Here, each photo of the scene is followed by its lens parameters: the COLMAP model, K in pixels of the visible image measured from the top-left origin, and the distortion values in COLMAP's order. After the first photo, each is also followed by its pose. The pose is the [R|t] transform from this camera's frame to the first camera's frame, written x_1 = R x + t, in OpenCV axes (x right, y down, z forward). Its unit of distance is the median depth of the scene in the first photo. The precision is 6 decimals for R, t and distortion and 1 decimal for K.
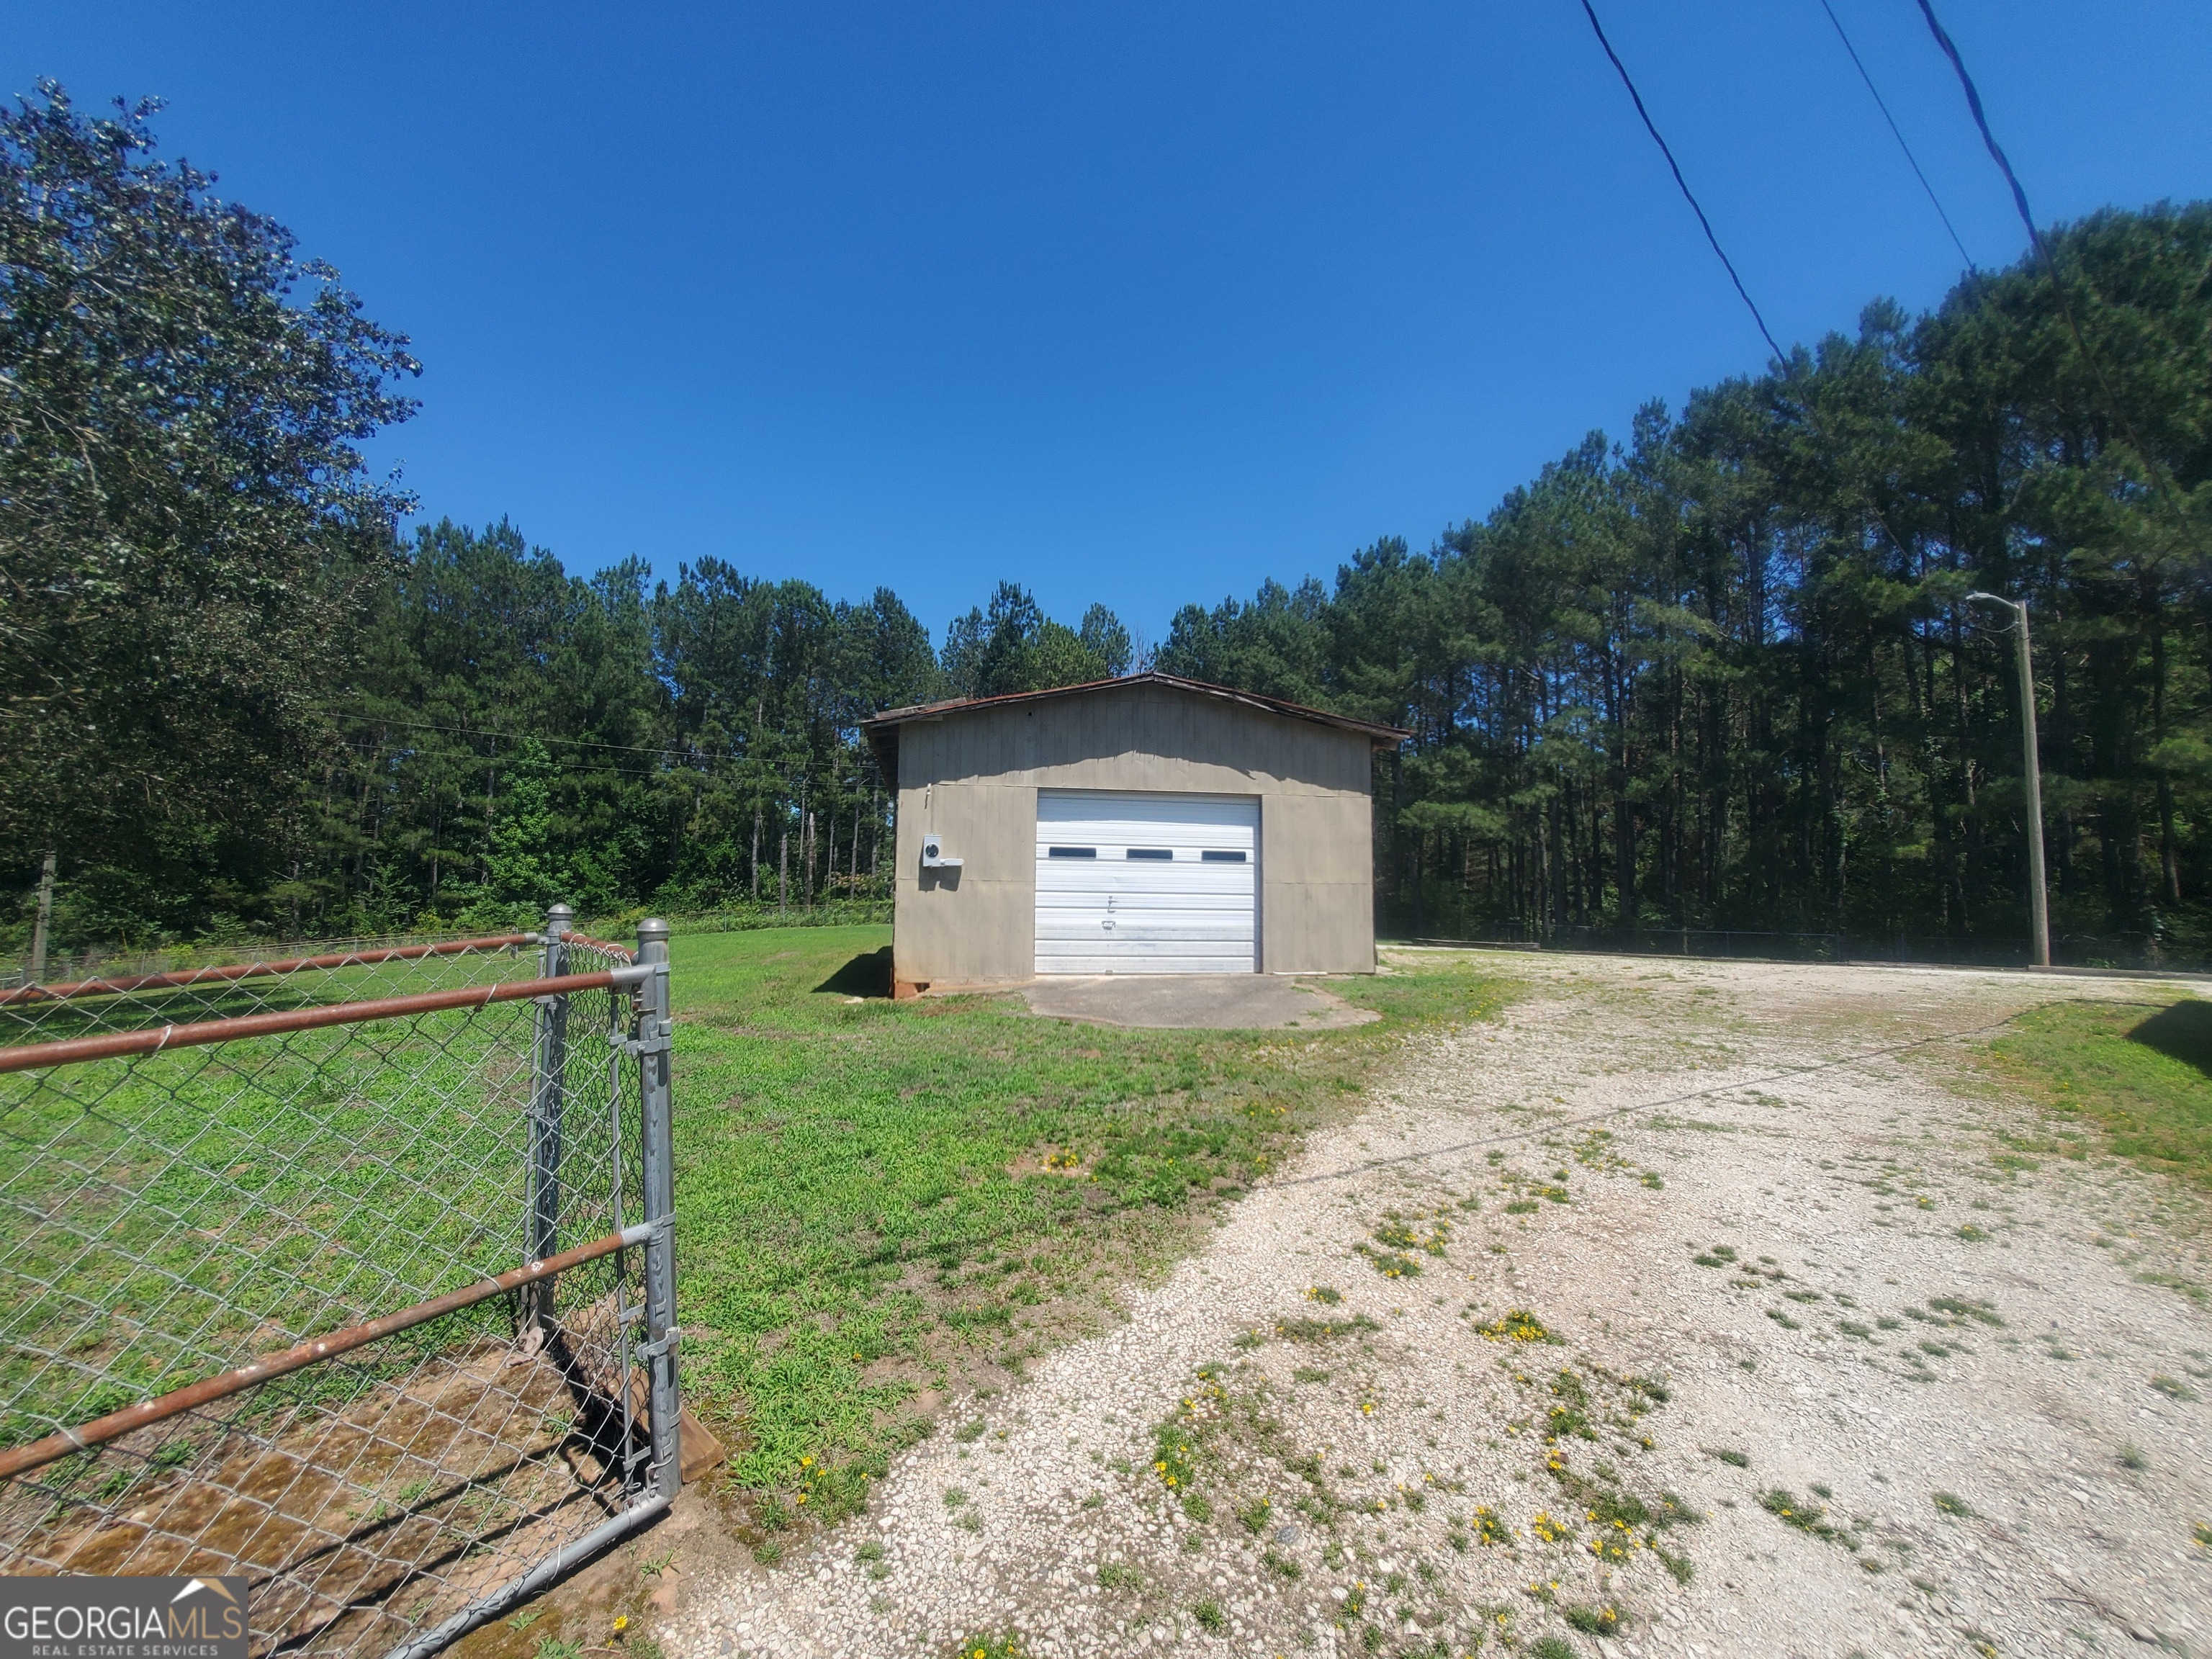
lens RADIAL K [[872.8, 0, 1105.9], [0, 872.8, 826.2], [0, 0, 1]] dist [0.006421, -0.002563]
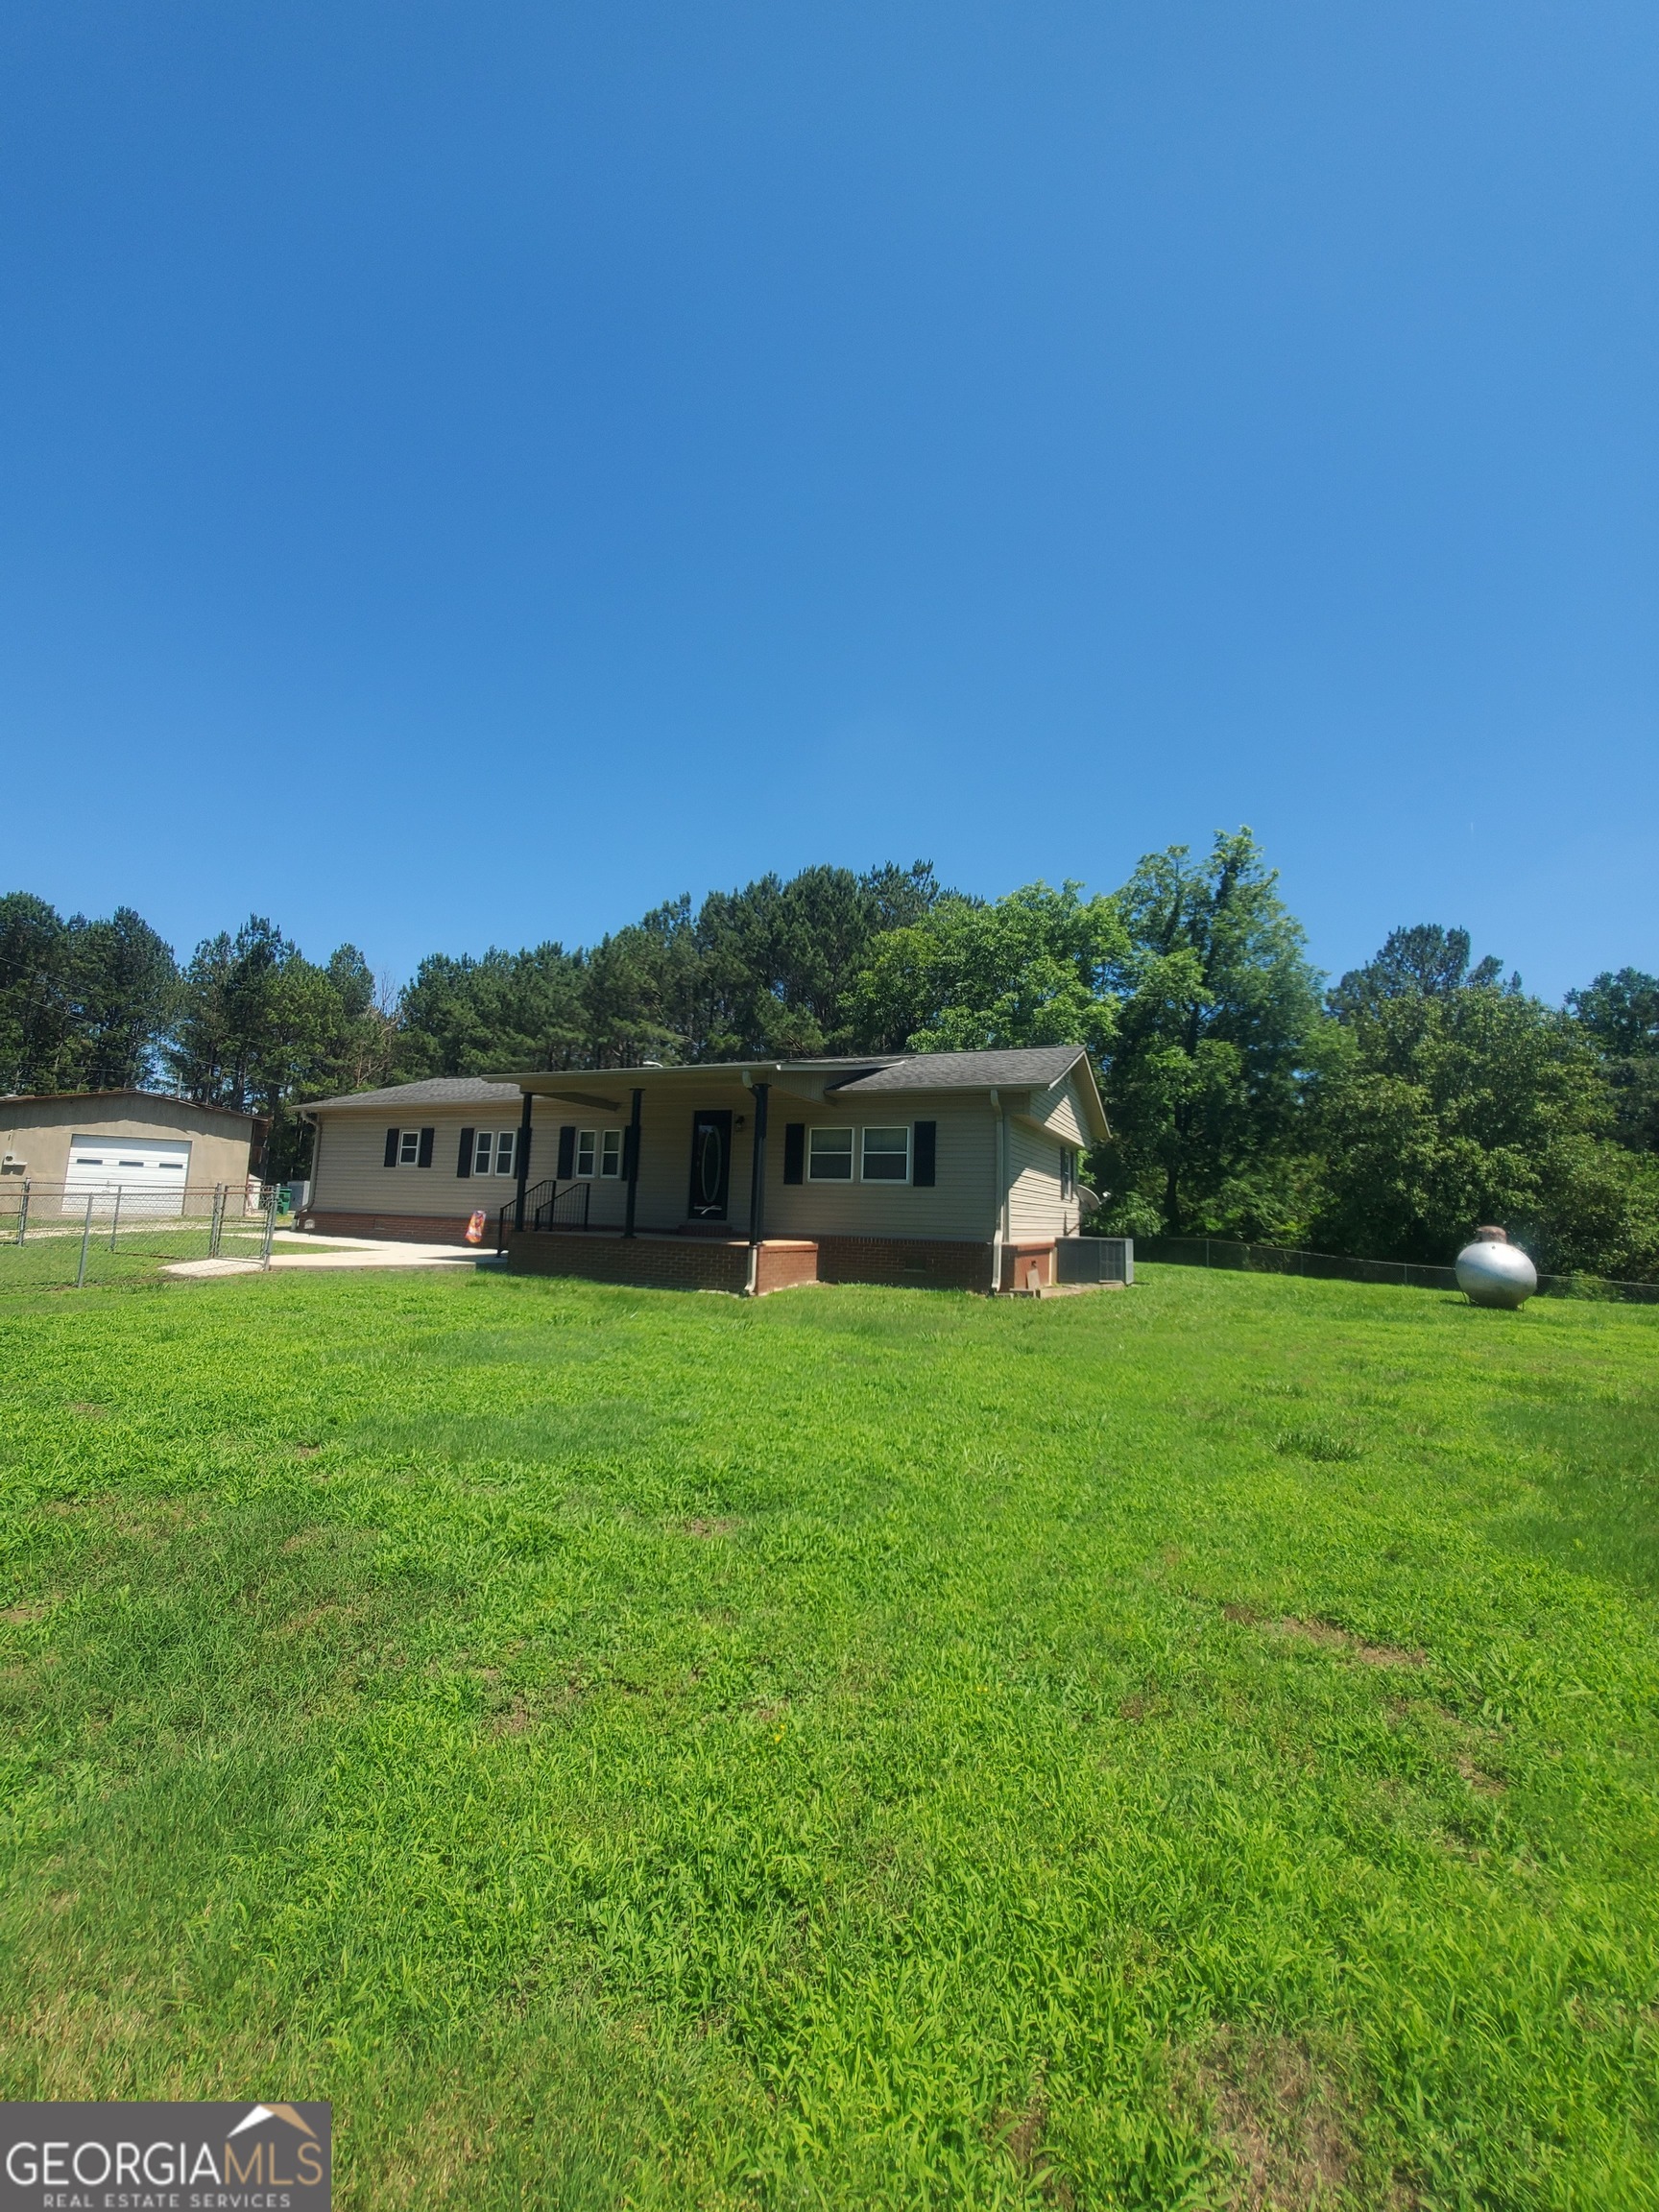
lens RADIAL K [[872.8, 0, 824.4], [0, 872.8, 1099.1], [0, 0, 1]] dist [0.006421, -0.002563]
pose [[0.925117, 0.071031, 0.372978, 0.202806], [-0.058191, 0.997264, -0.045587, -0.032764], [-0.375196, 0.020470, 0.926720, -0.436646]]
